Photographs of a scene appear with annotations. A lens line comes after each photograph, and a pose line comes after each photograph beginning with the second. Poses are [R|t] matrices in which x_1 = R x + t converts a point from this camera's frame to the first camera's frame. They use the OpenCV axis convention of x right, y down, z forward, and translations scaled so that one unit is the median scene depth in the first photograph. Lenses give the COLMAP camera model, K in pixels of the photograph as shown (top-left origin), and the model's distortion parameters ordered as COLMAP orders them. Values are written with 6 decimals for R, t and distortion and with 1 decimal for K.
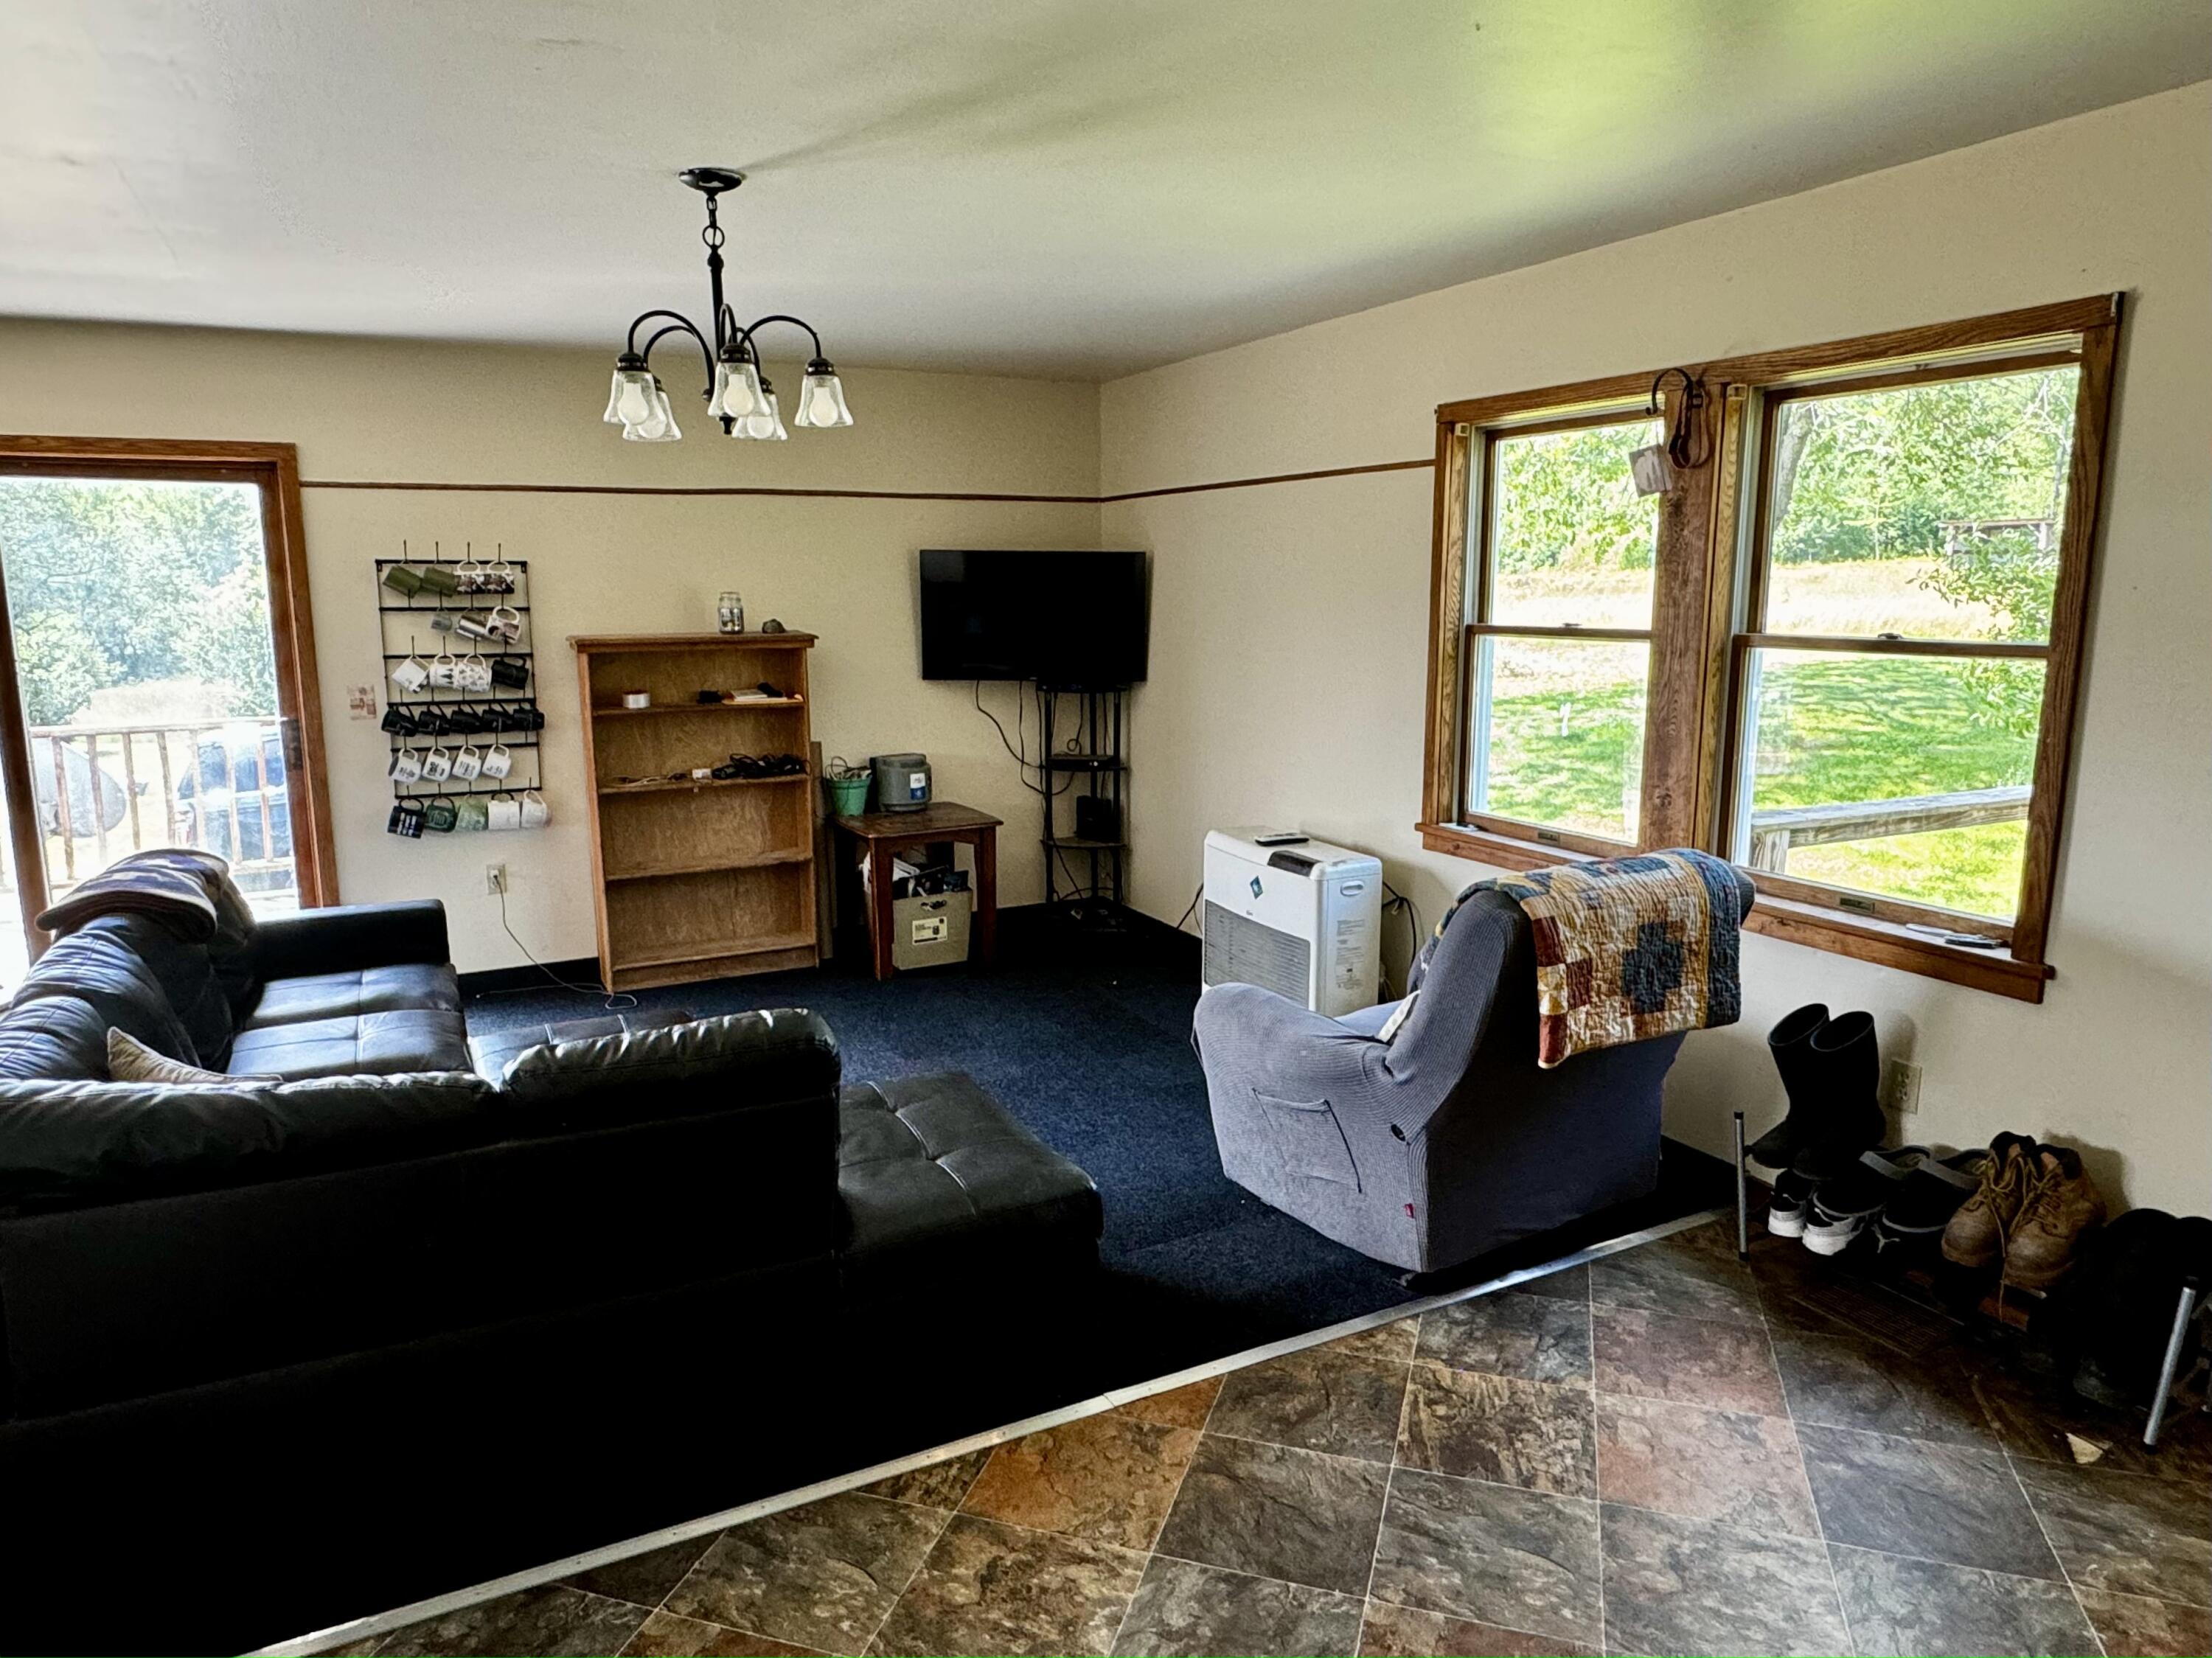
lens RADIAL K [[1420.3, 0, 1109.0], [0, 1420.3, 823.0], [0, 0, 1]] dist [-0.020857, 0.003957]
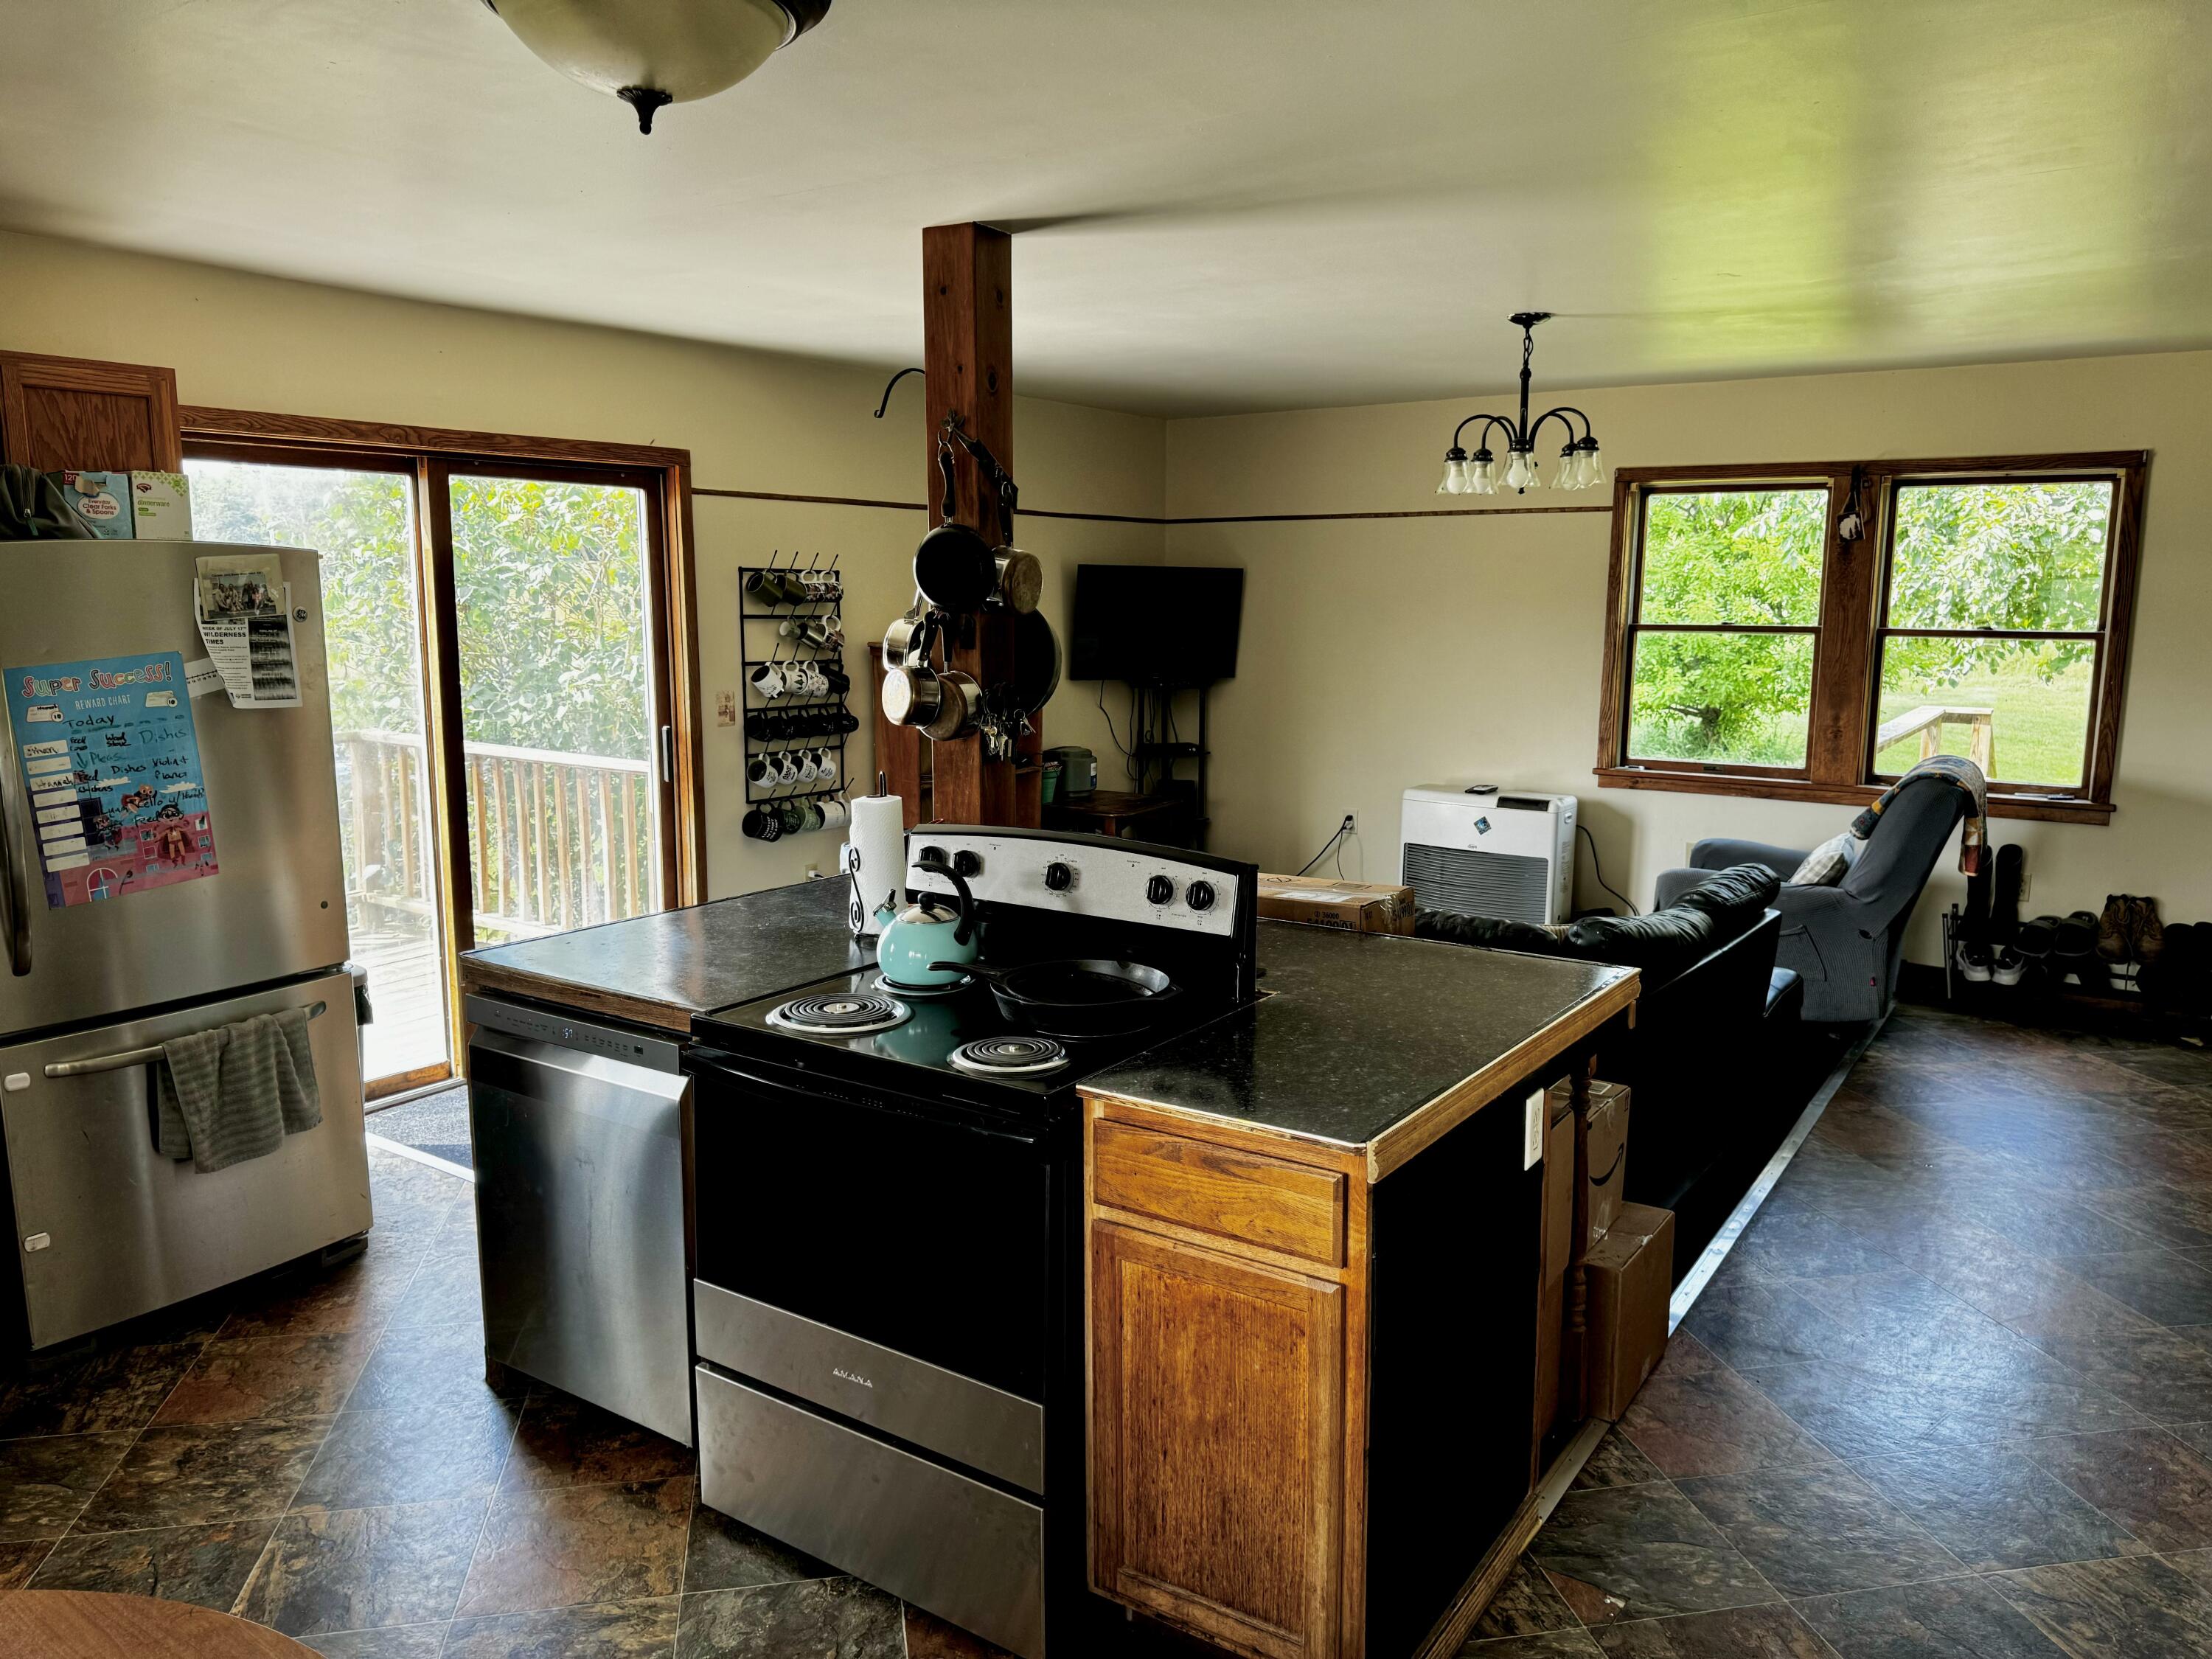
lens RADIAL K [[1554.1, 0, 1124.7], [0, 1554.1, 832.5], [0, 0, 1]] dist [-0.004810, -0.016590]
pose [[0.878374, -0.070100, 0.472806, -0.901601], [0.074538, 0.997174, 0.009370, 0.013764], [-0.472127, 0.027011, 0.881117, -0.113282]]
